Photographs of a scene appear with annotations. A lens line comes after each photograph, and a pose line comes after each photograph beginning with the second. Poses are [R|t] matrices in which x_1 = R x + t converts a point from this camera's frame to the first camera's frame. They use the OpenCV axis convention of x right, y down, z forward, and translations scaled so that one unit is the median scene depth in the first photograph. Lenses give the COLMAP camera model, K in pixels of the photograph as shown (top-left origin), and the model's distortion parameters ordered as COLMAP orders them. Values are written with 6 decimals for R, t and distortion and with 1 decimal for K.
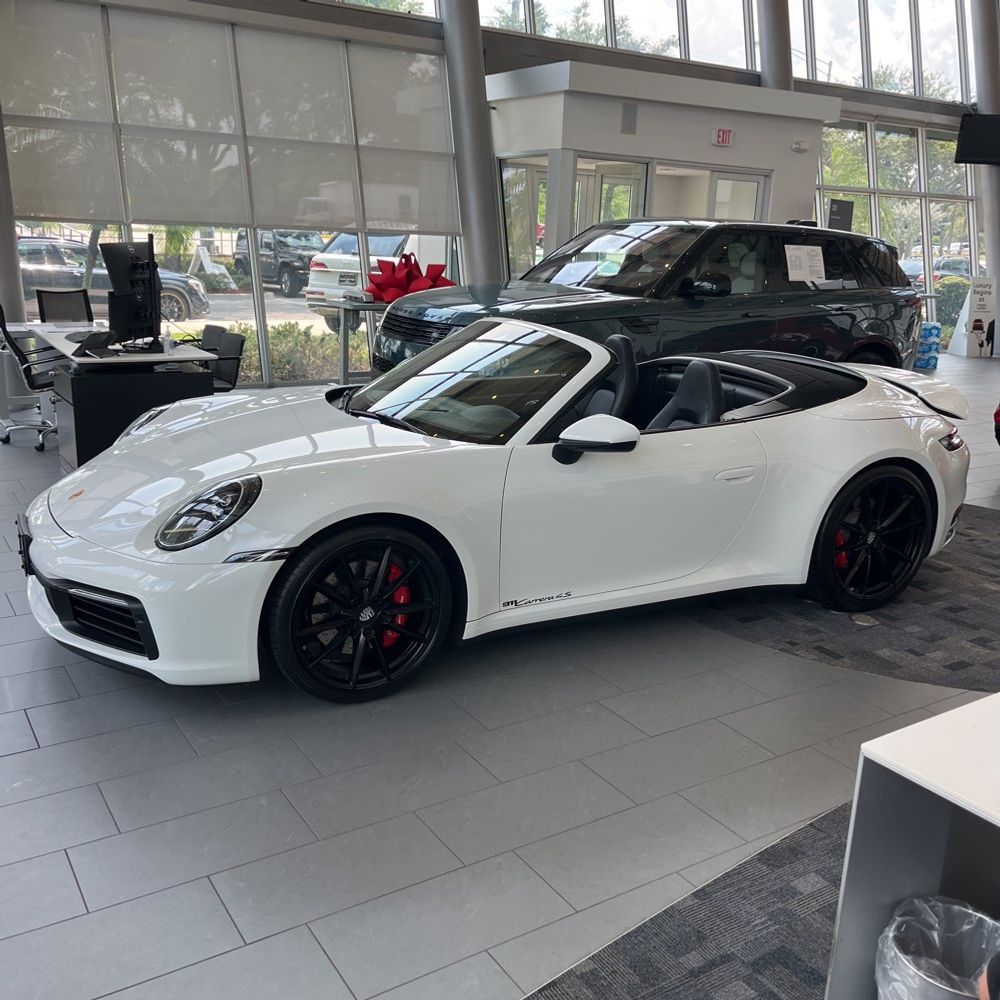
lens RADIAL K [[1009.0, 0, 478.0], [0, 1009.0, 500.9], [0, 0, 1]] dist [0.145652, -0.306397]
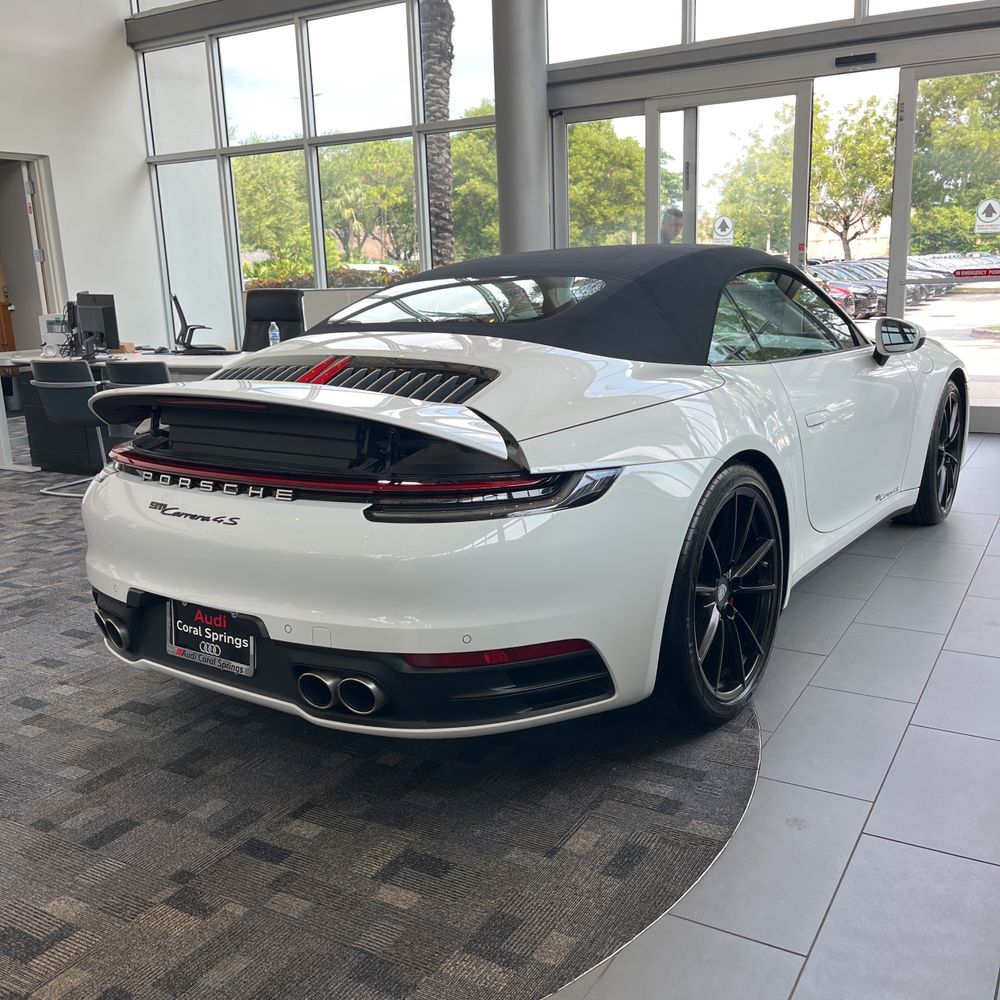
lens RADIAL K [[992.4, 0, 499.1], [0, 992.4, 497.2], [0, 0, 1]] dist [0.029625, -0.023123]
pose [[-0.879460, 0.100479, -0.465247, 0.603863], [-0.119351, 0.899682, 0.419914, -0.338930], [0.460767, 0.424826, -0.779241, 1.724756]]
